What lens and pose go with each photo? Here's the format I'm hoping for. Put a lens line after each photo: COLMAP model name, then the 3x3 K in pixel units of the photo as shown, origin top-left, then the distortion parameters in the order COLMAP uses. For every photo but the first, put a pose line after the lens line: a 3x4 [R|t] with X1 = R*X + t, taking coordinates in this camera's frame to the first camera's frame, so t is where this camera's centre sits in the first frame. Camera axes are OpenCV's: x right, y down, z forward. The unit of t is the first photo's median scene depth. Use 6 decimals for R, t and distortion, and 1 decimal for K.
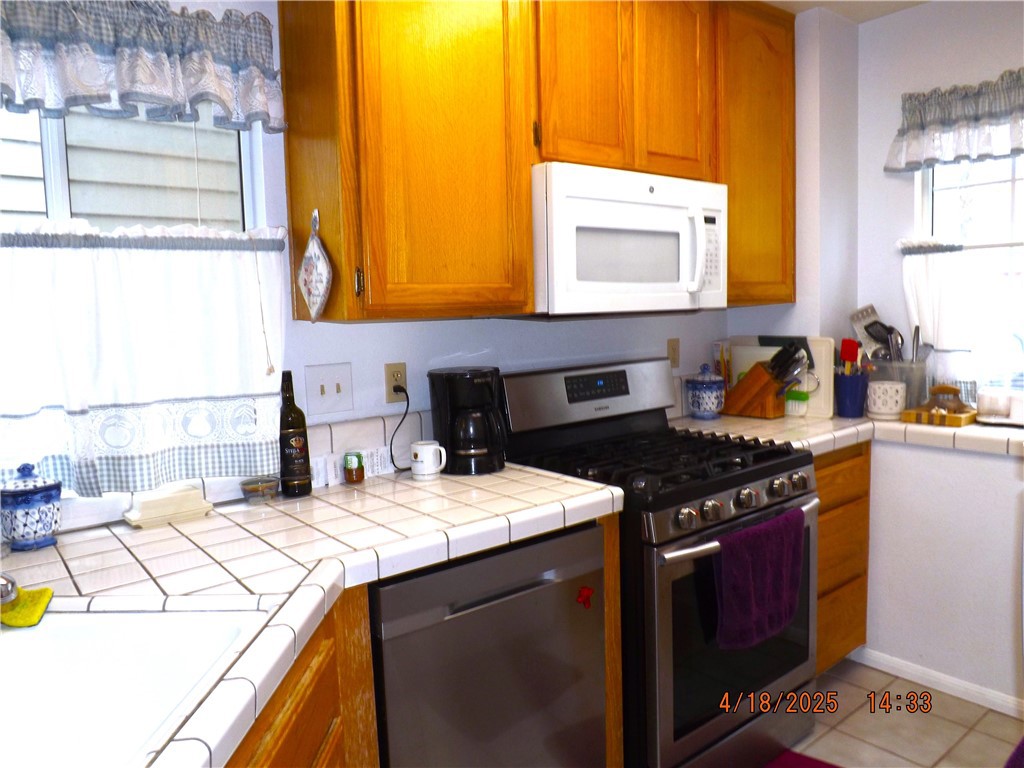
lens RADIAL K [[738.8, 0, 513.4], [0, 738.8, 380.3], [0, 0, 1]] dist [-0.042956, -0.000179]
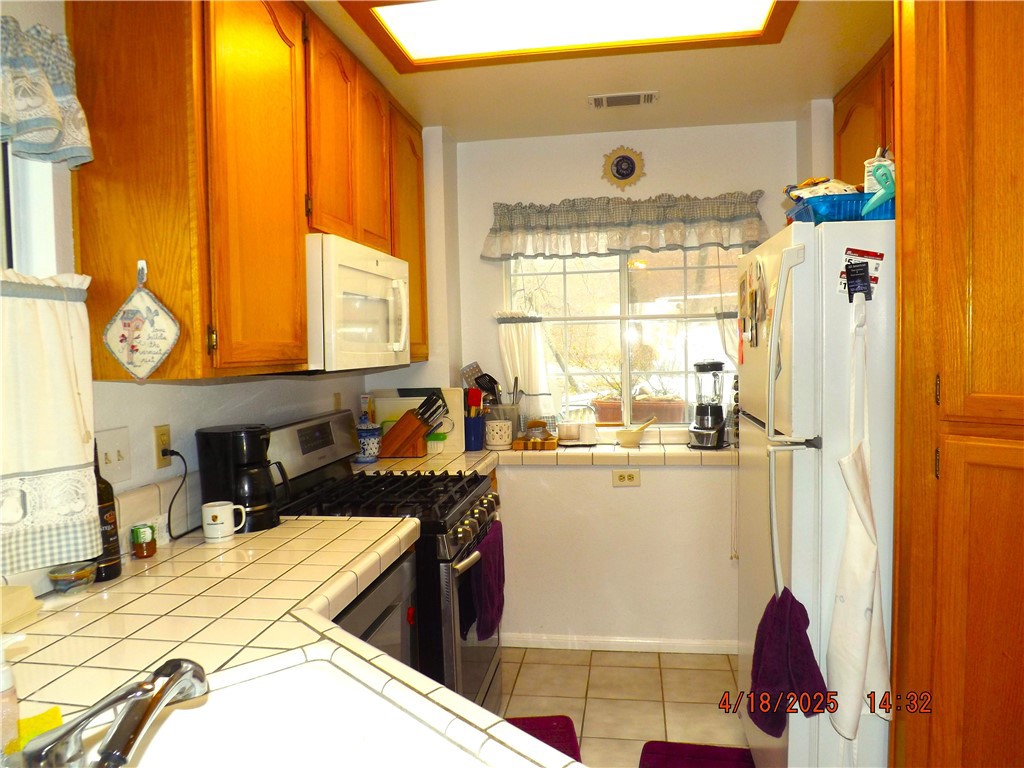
lens RADIAL K [[735.2, 0, 512.0], [0, 735.2, 384.0], [0, 0, 1]] dist [-0.054639, 0.015106]
pose [[0.741984, -0.021663, 0.670067, -0.380224], [0.069998, 0.996518, -0.045293, -0.001939], [-0.666753, 0.080510, 0.740917, 0.016422]]
